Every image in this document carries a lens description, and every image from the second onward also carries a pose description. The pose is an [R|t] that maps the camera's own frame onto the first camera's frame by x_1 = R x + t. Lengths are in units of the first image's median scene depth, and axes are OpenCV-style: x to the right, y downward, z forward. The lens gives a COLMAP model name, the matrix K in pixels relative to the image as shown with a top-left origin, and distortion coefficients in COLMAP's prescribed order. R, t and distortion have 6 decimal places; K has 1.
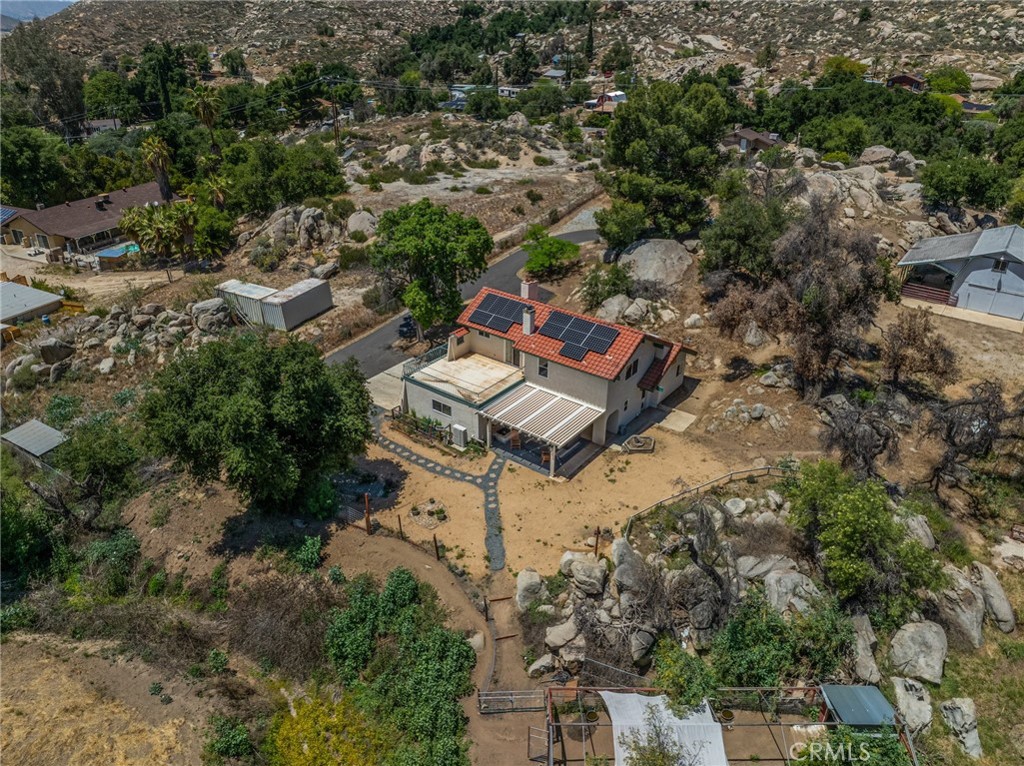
lens RADIAL K [[723.8, 0, 503.8], [0, 723.8, 384.1], [0, 0, 1]] dist [-0.046358, 0.010262]
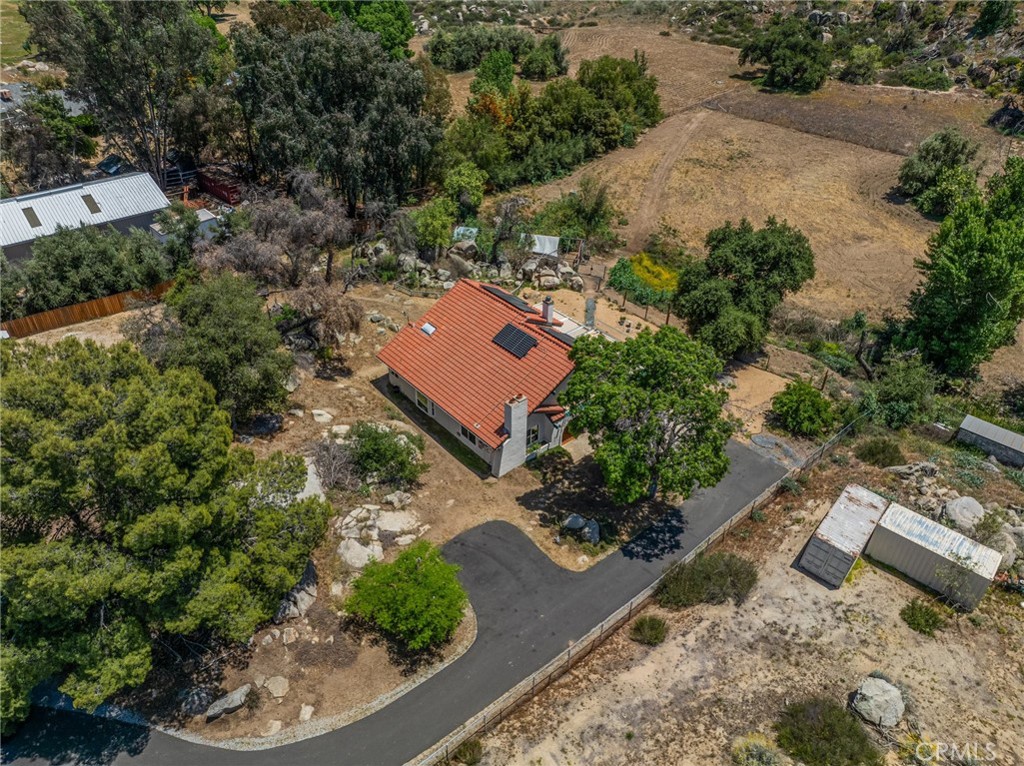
lens RADIAL K [[723.8, 0, 504.8], [0, 723.8, 386.3], [0, 0, 1]] dist [-0.046358, 0.010262]
pose [[-0.978975, -0.125234, 0.161010, -0.072925], [0.087999, 0.452814, 0.887252, -0.799452], [-0.184022, 0.882766, -0.432273, 1.257879]]
